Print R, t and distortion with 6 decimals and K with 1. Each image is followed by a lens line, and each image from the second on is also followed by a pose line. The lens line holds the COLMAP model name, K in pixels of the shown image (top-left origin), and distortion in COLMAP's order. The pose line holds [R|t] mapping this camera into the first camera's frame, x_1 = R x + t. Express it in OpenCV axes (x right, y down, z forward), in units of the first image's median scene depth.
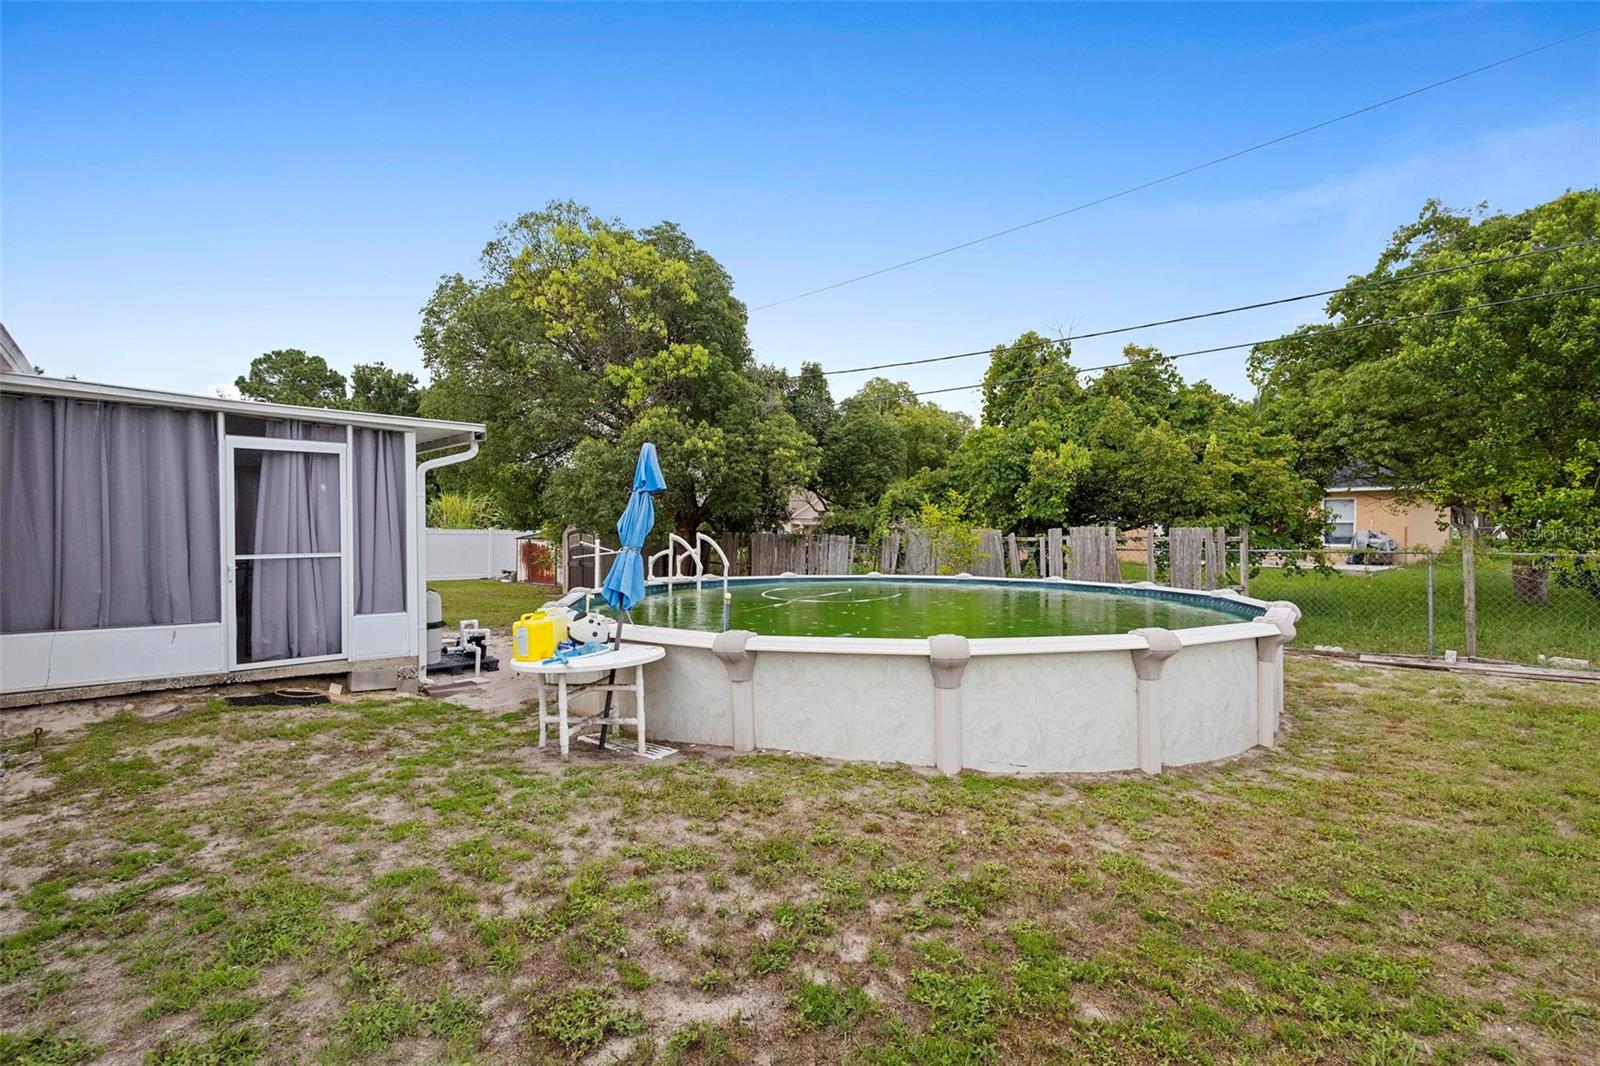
lens RADIAL K [[750.9, 0, 798.5], [0, 750.9, 533.4], [0, 0, 1]] dist [0.017999, -0.001090]
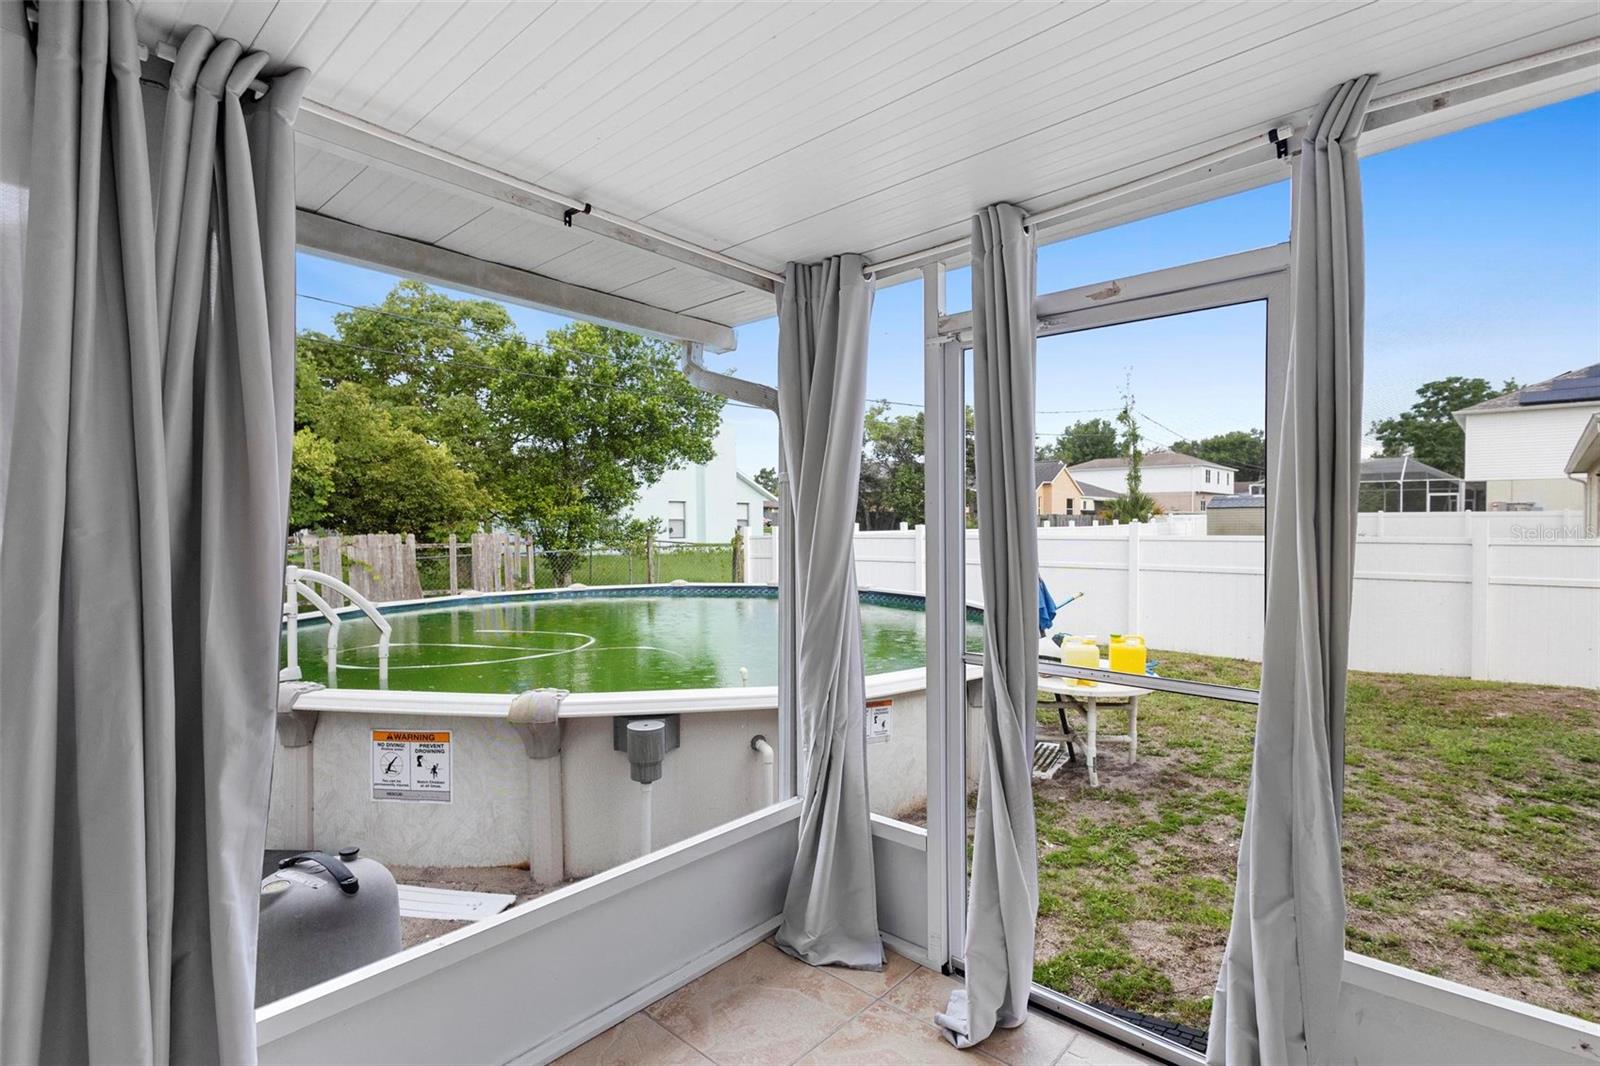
lens RADIAL K [[750.9, 0, 790.3], [0, 750.9, 523.5], [0, 0, 1]] dist [0.017999, -0.001090]
pose [[-0.106082, -0.000840, 0.994357, -1.001903], [0.009118, 0.999957, 0.001817, -0.034731], [-0.994316, 0.009259, -0.106070, 1.200667]]
